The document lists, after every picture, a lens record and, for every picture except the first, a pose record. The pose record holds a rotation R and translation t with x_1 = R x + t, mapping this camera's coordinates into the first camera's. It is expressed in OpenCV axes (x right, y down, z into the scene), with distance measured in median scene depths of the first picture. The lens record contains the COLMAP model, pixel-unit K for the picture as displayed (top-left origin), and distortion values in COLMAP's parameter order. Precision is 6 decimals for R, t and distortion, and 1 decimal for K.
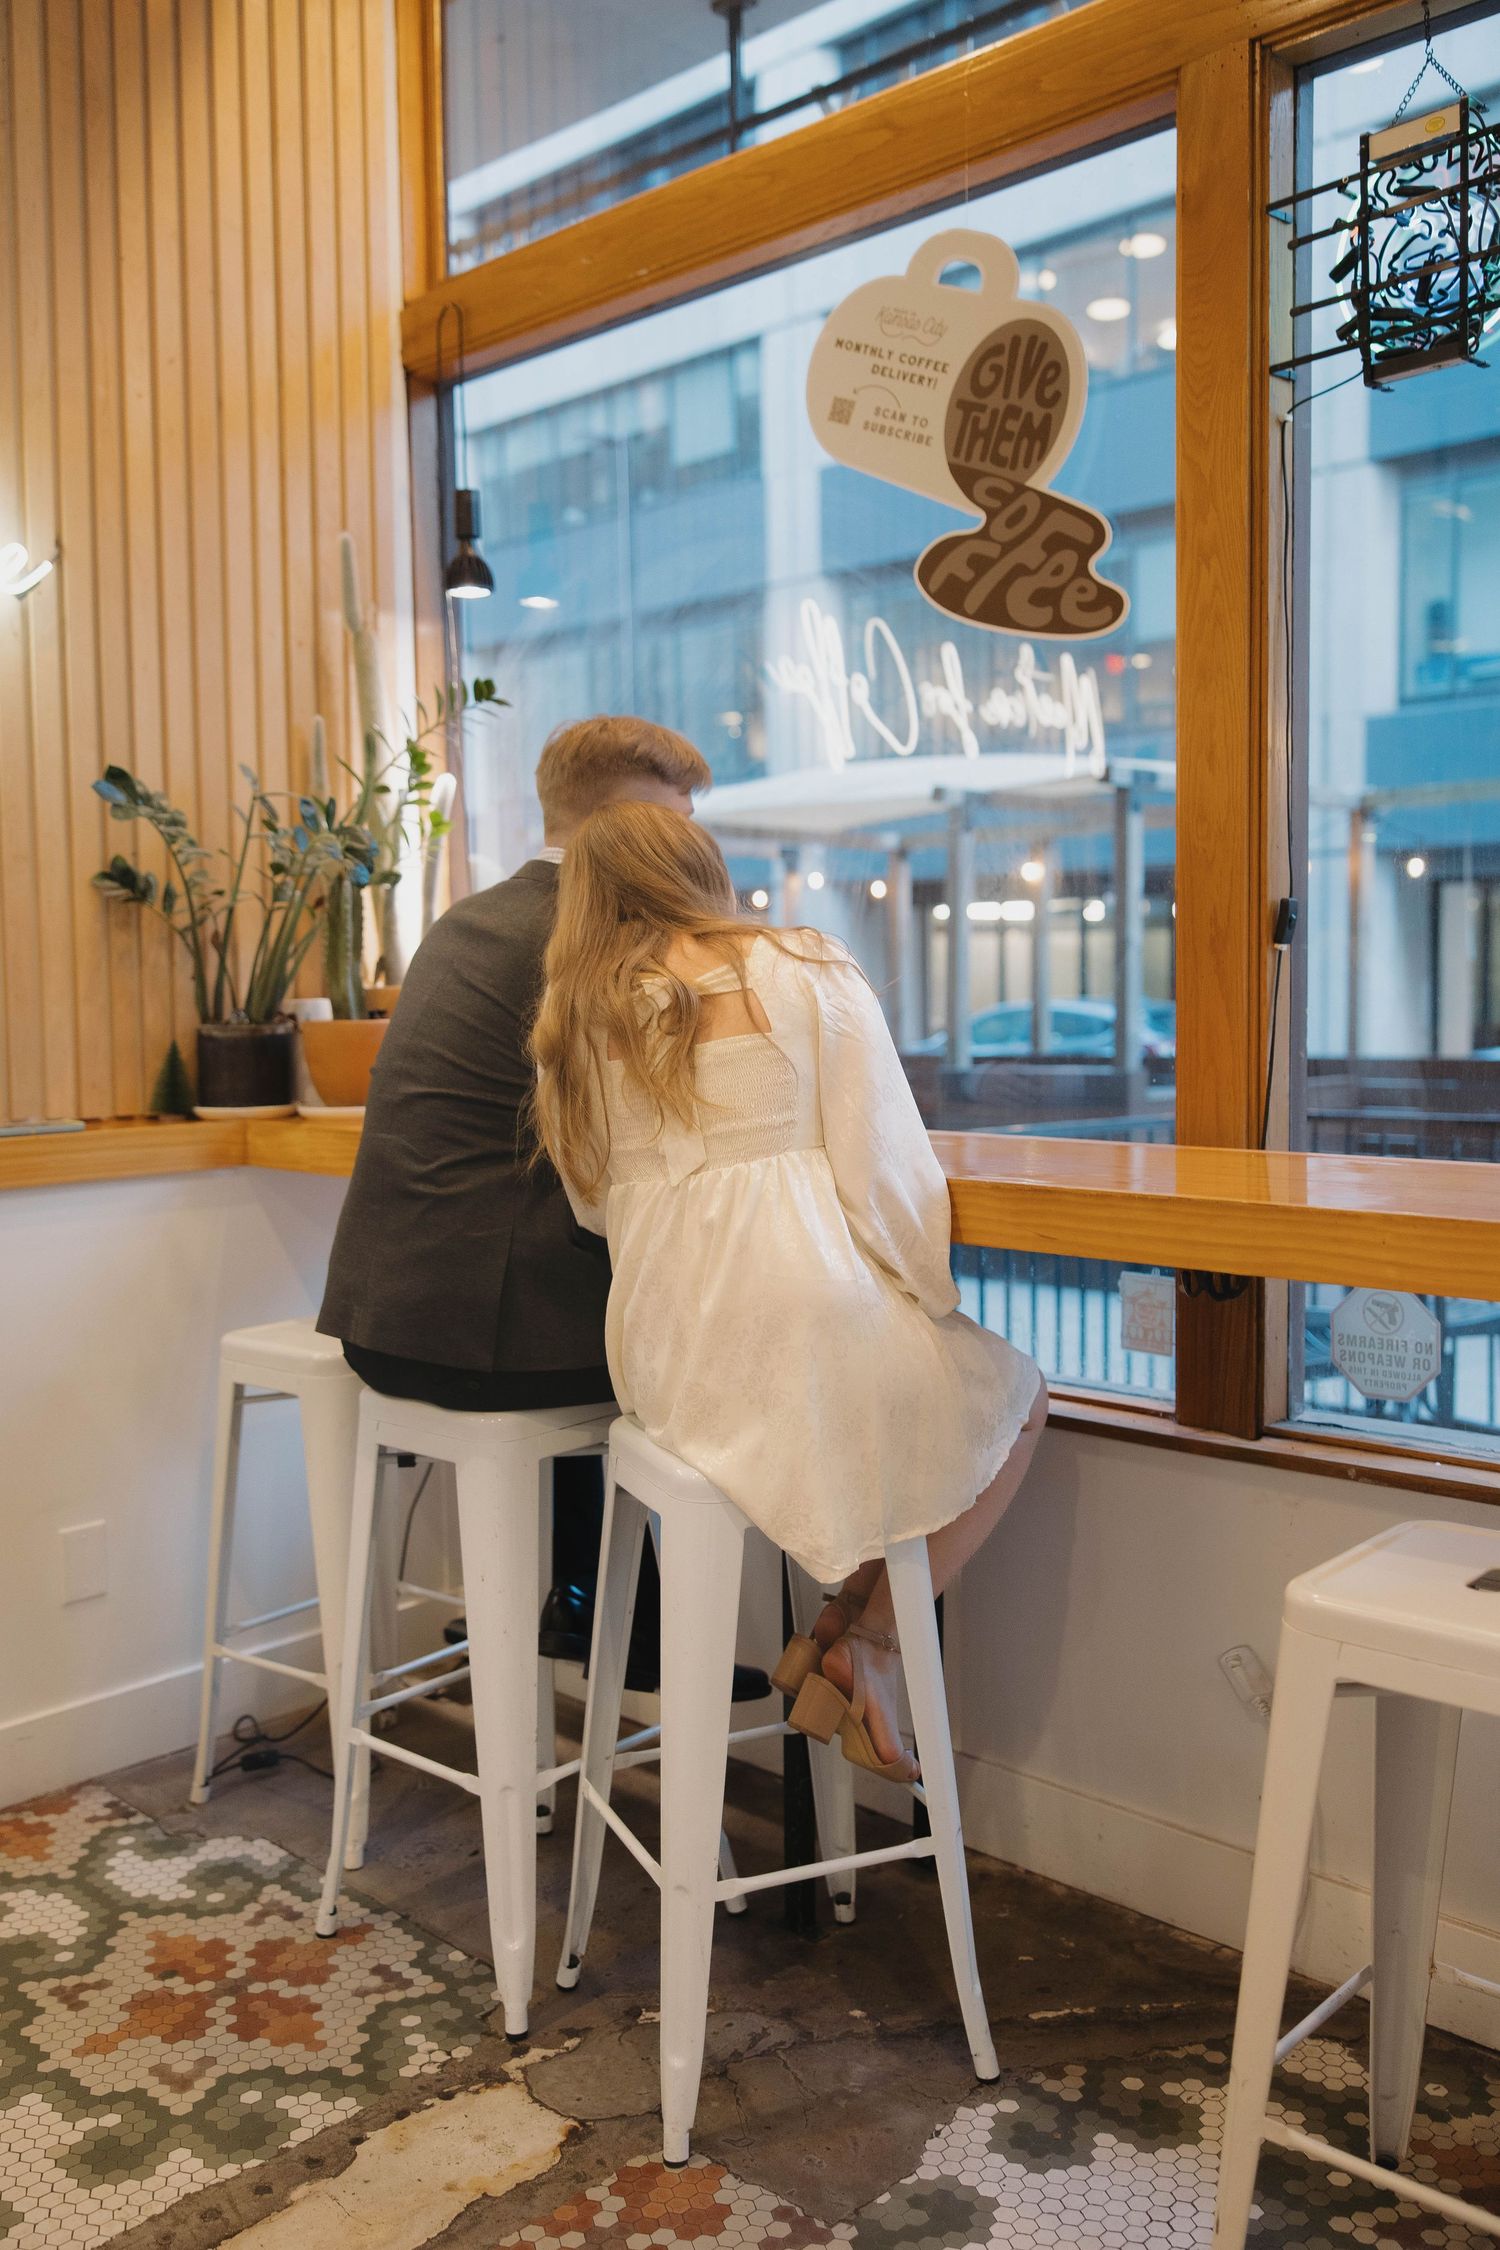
lens RADIAL K [[2051.5, 0, 720.6], [0, 2051.5, 1134.4], [0, 0, 1]] dist [0.004980, 0.006481]
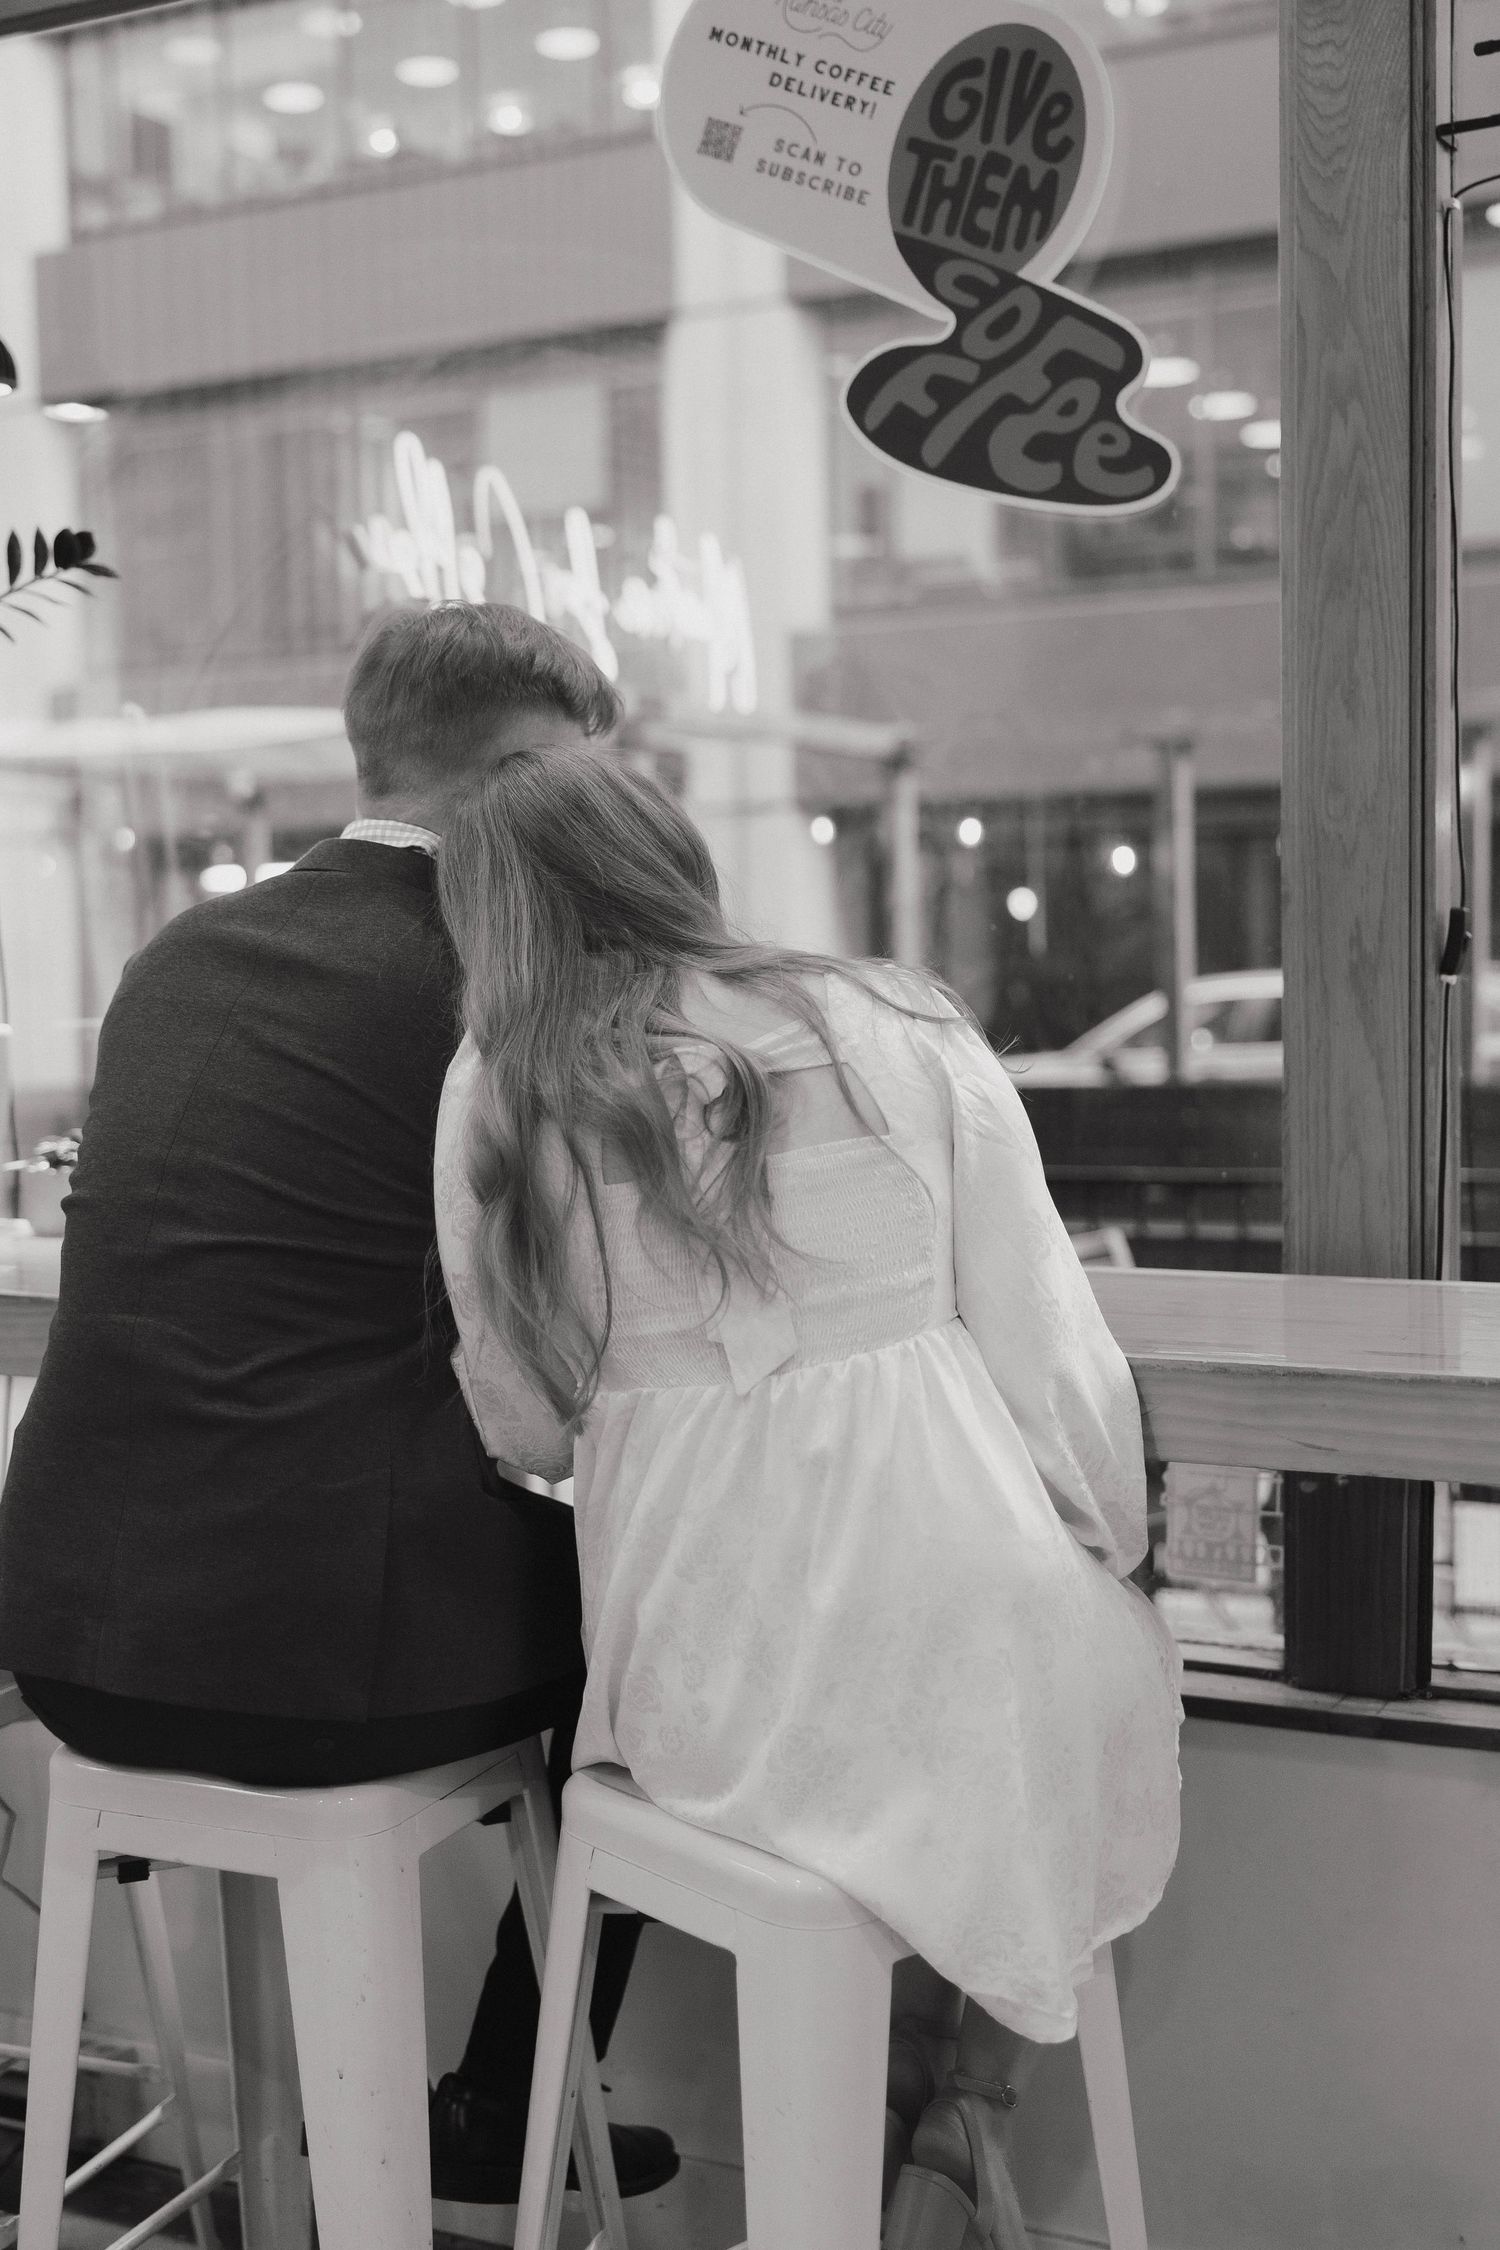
lens RADIAL K [[2748.5, 0, 738.5], [0, 2748.5, 1138.0], [0, 0, 1]] dist [0.004315, 0.004806]
pose [[0.947969, -0.023719, 0.317478, -0.227035], [0.027762, 0.999581, -0.008215, -0.035541], [-0.317150, 0.016601, 0.948230, 0.199318]]
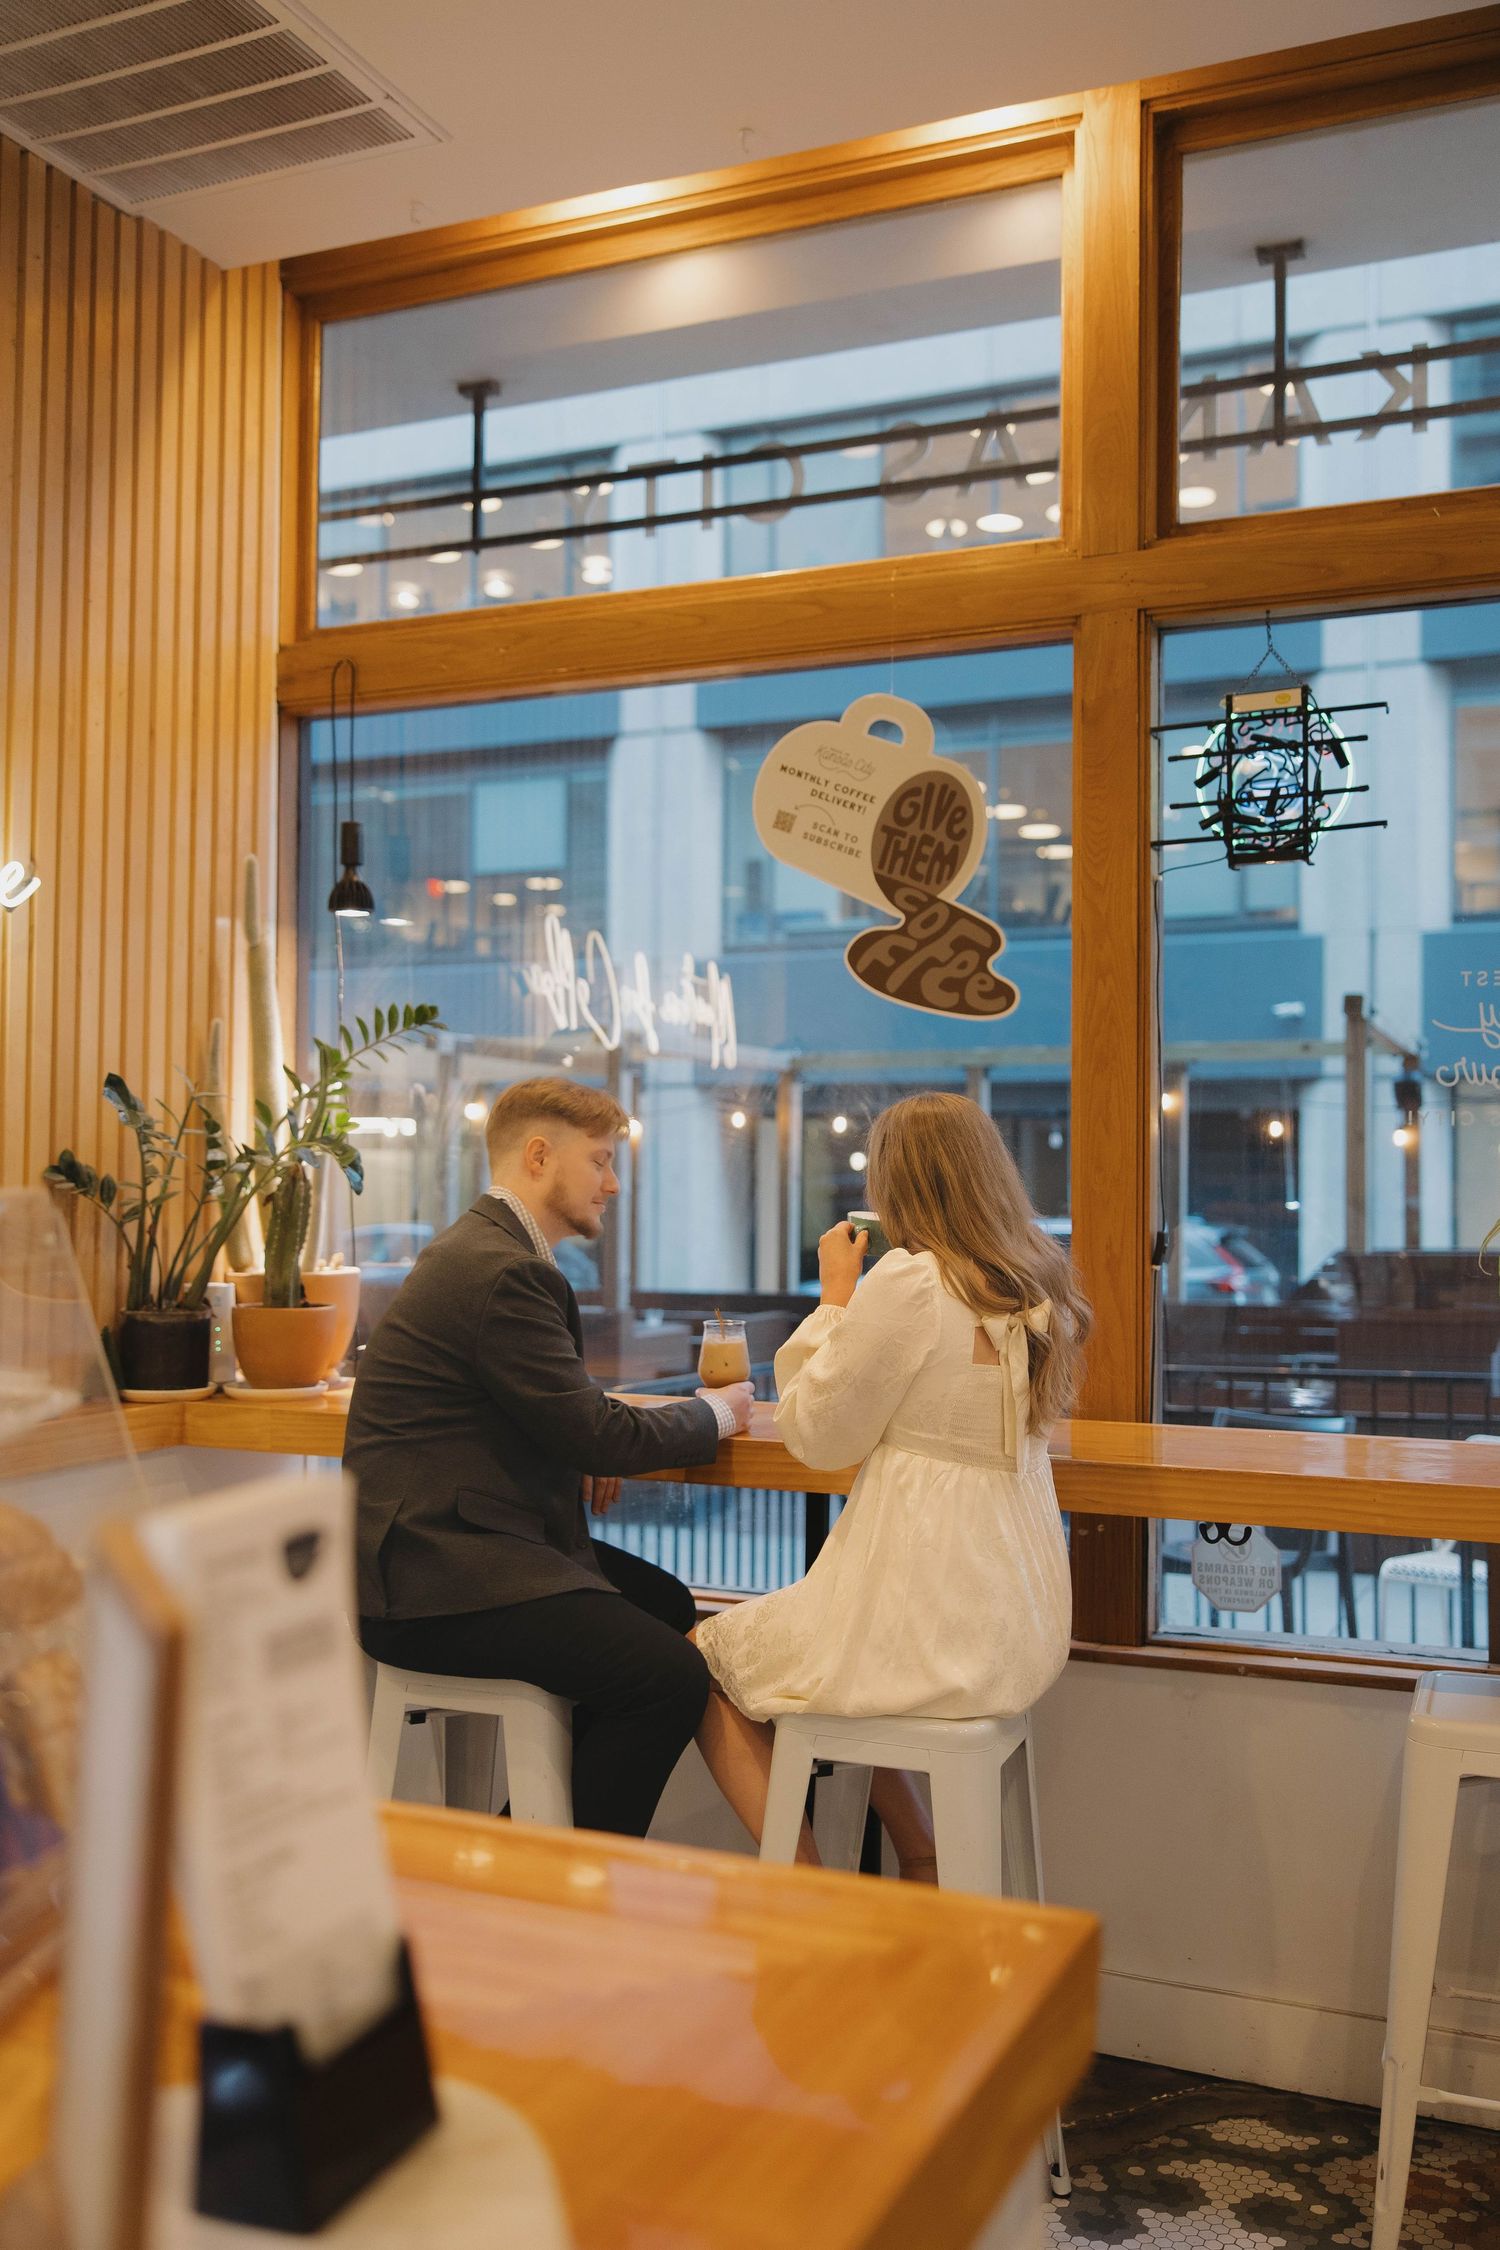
lens RADIAL K [[2132.4, 0, 750.0], [0, 2132.4, 1125.0], [0, 0, 1]] dist [0.016541, 0.003104]
pose [[0.927191, 0.030386, 0.373355, -0.457660], [0.007980, 0.994876, -0.100788, -0.043497], [-0.374504, 0.096429, 0.922197, -0.167907]]
